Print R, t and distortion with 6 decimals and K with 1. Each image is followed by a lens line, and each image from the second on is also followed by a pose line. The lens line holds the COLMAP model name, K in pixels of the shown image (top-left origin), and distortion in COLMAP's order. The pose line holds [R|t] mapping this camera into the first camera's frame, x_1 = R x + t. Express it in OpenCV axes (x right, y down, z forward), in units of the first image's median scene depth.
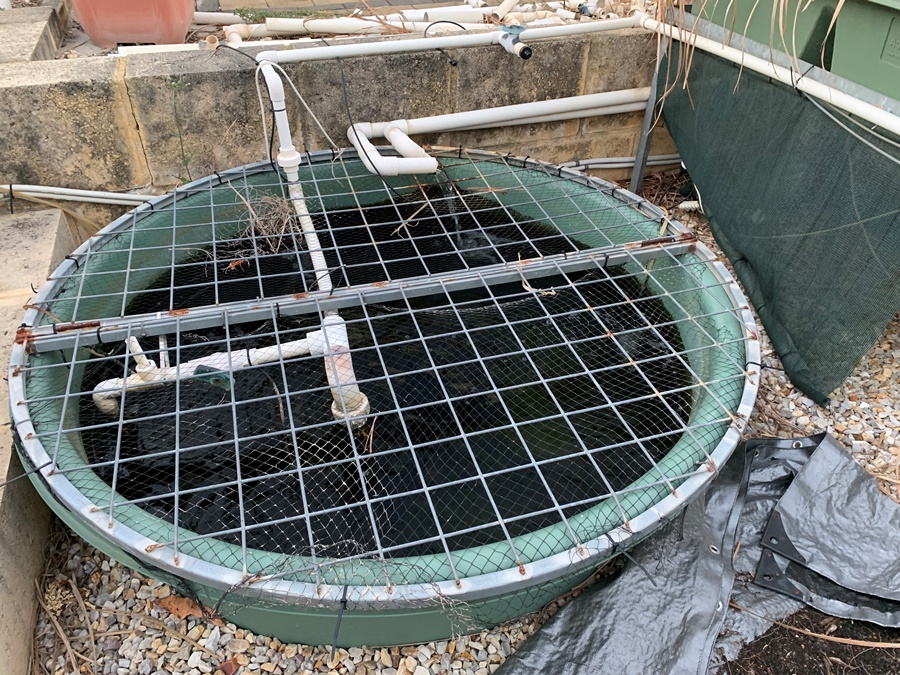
lens RADIAL K [[692.8, 0, 450.0], [0, 692.8, 337.5], [0, 0, 1]] dist [0.013394, 0.003104]
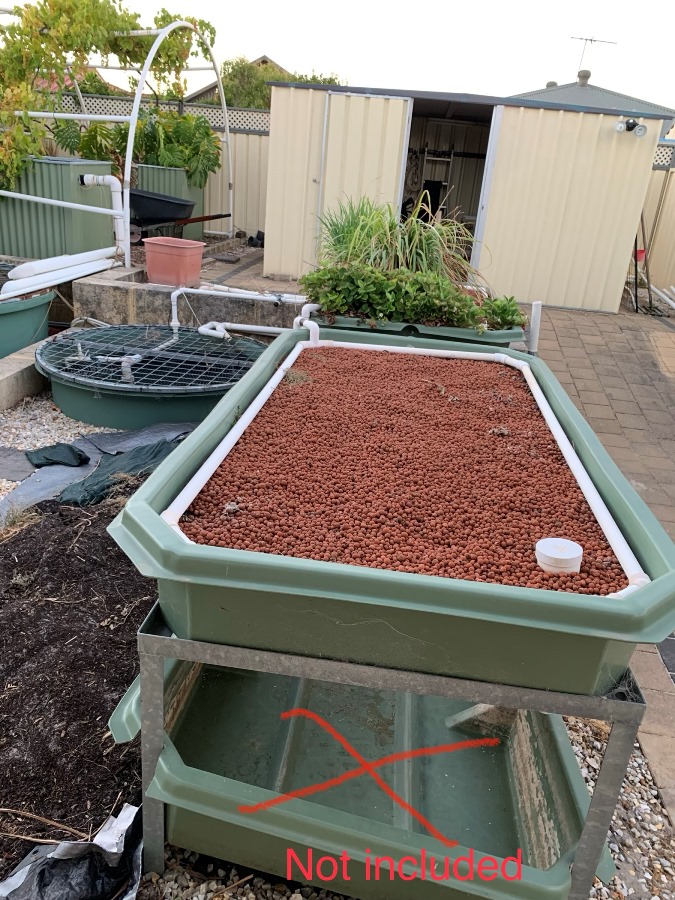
lens RADIAL K [[675.2, 0, 337.5], [0, 675.2, 450.0], [0, 0, 1]] dist [0.009278, -0.008976]
pose [[0.913159, 0.217575, -0.344676, 1.278471], [-0.306876, 0.923530, -0.230041, 0.564708], [0.268268, 0.315837, 0.910099, -0.979261]]
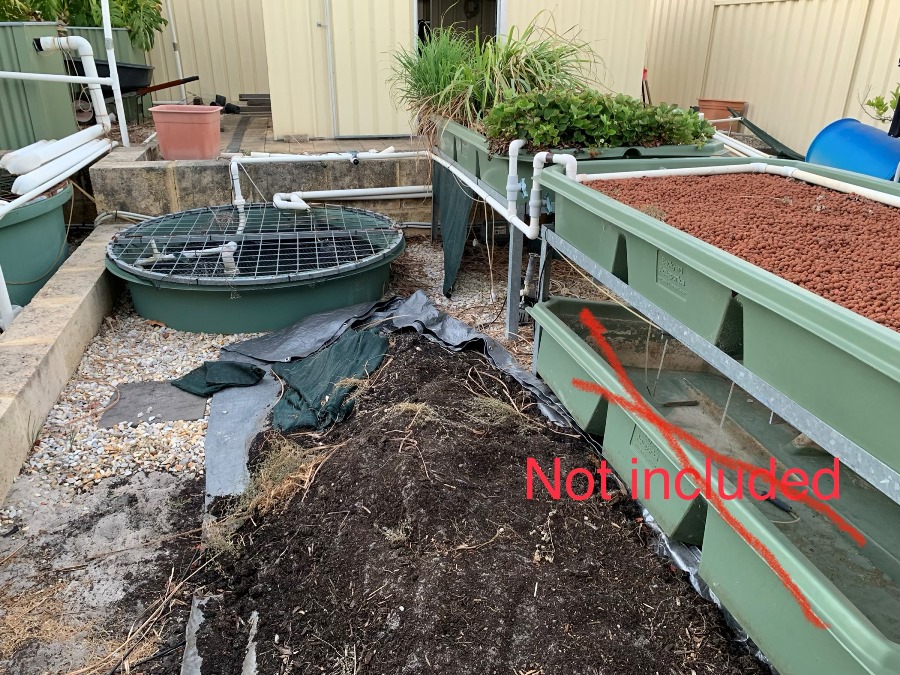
lens RADIAL K [[675.2, 0, 451.2], [0, 675.2, 345.4], [0, 0, 1]] dist [0.009278, -0.008976]
pose [[0.996229, 0.035372, -0.079229, 0.605951], [-0.052871, 0.971502, -0.231061, 0.627180], [0.068798, 0.234379, 0.969708, -0.899065]]
